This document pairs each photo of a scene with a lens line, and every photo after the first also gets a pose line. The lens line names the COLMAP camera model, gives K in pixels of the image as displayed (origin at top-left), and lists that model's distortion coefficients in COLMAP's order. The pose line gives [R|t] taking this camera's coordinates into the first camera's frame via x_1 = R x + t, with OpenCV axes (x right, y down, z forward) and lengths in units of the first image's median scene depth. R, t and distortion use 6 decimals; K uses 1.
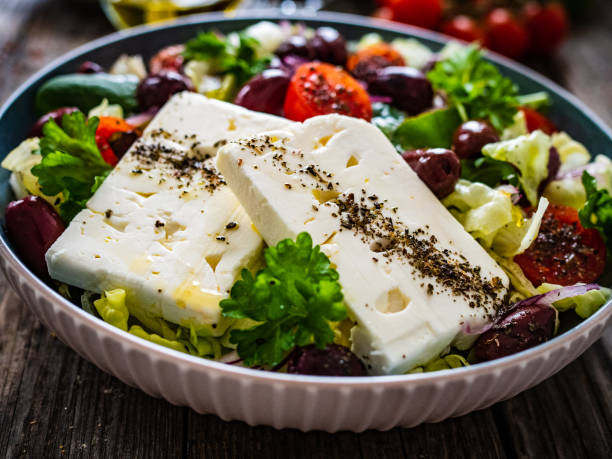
lens RADIAL K [[903.8, 0, 307.3], [0, 903.8, 218.2], [0, 0, 1]] dist [-0.130379, 0.125563]
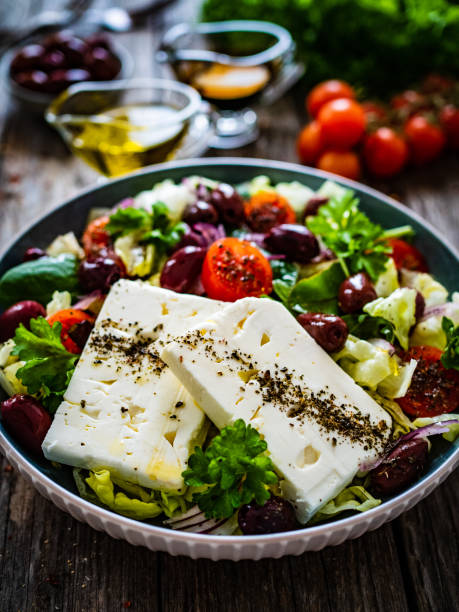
lens RADIAL K [[903.8, 0, 229.5], [0, 903.8, 306.0], [0, 0, 1]] dist [-0.130379, 0.125563]
pose [[0.993254, -0.110222, 0.036011, -0.042872], [0.103458, 0.982632, 0.154049, -0.325948], [-0.052365, -0.149285, 0.987407, -0.275025]]
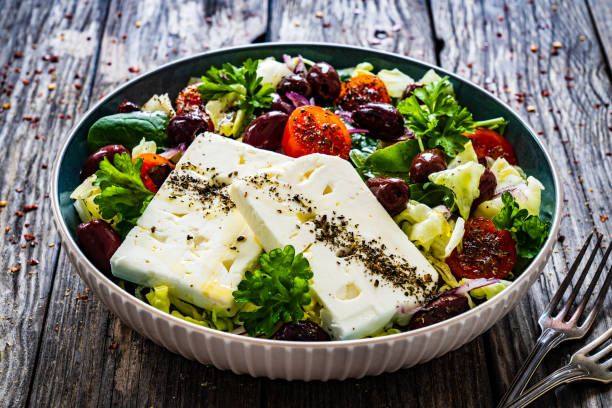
lens RADIAL K [[1343.9, 0, 304.9], [0, 1343.9, 182.4], [0, 0, 1]] dist [0.185721, 0.073507]
pose [[0.998237, -0.008223, -0.058786, 0.141968], [0.009402, 0.999760, 0.019809, -0.120444], [0.058609, -0.020327, 0.998074, -1.102138]]
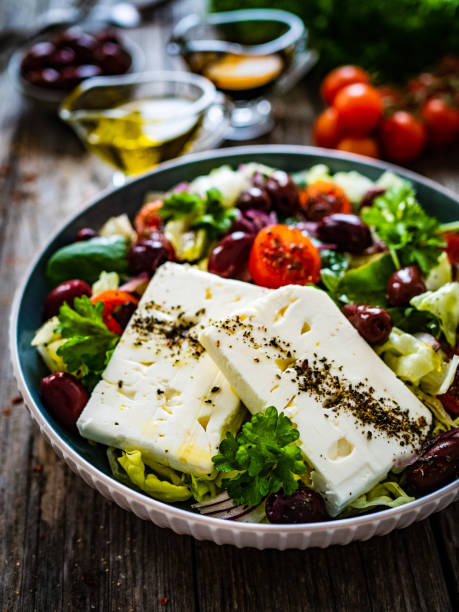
lens RADIAL K [[903.8, 0, 229.5], [0, 903.8, 306.0], [0, 0, 1]] dist [-0.130379, 0.125563]
pose [[0.995557, -0.067615, -0.065531, 0.029921], [0.076728, 0.985953, 0.148359, -0.301701], [0.054579, -0.152728, 0.986760, -0.265557]]
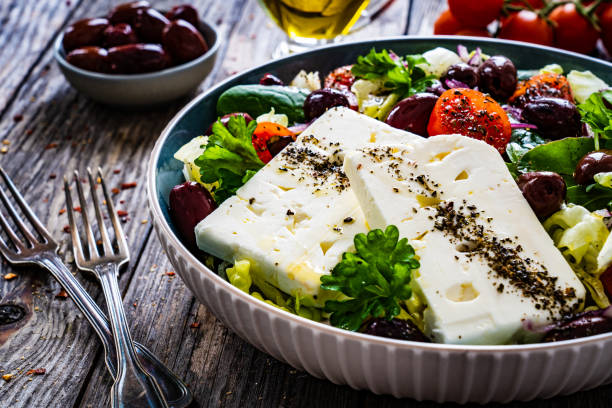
lens RADIAL K [[1233.5, 0, 306.0], [0, 1233.5, 204.0], [0, 0, 1]] dist [0.032263, 0.125338]
pose [[0.951304, 0.089847, -0.294871, 0.335870], [-0.109697, 0.992633, -0.051448, 0.076482], [0.288076, 0.081289, 0.954151, -0.551871]]
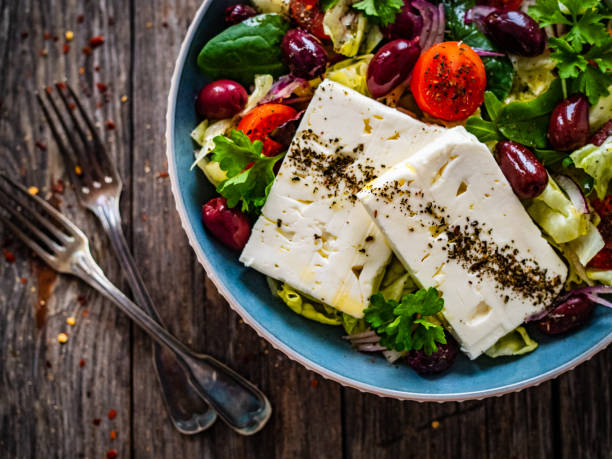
lens RADIAL K [[903.8, 0, 307.3], [0, 903.8, 218.2], [0, 0, 1]] dist [-0.130379, 0.125563]
pose [[0.992946, 0.037815, -0.112372, -0.024079], [0.055554, 0.688908, 0.722716, -1.017712], [0.104743, -0.723861, 0.681948, 0.068810]]
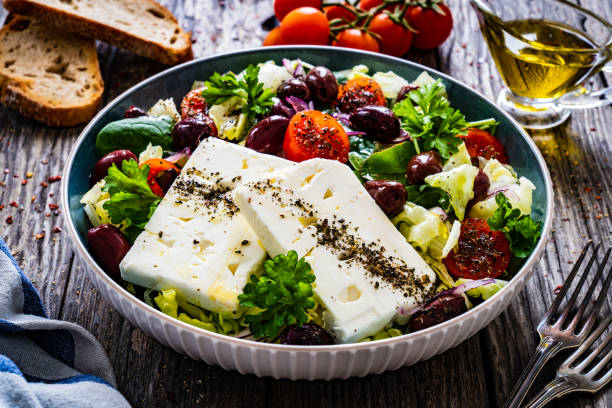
lens RADIAL K [[1189.6, 0, 306.0], [0, 1189.6, 204.0], [0, 0, 1]] dist [0.155725, 0.017395]
pose [[0.998440, -0.017353, -0.053077, 0.119647], [0.020874, 0.997567, 0.066511, -0.180719], [0.051794, -0.067516, 0.996373, -0.924823]]
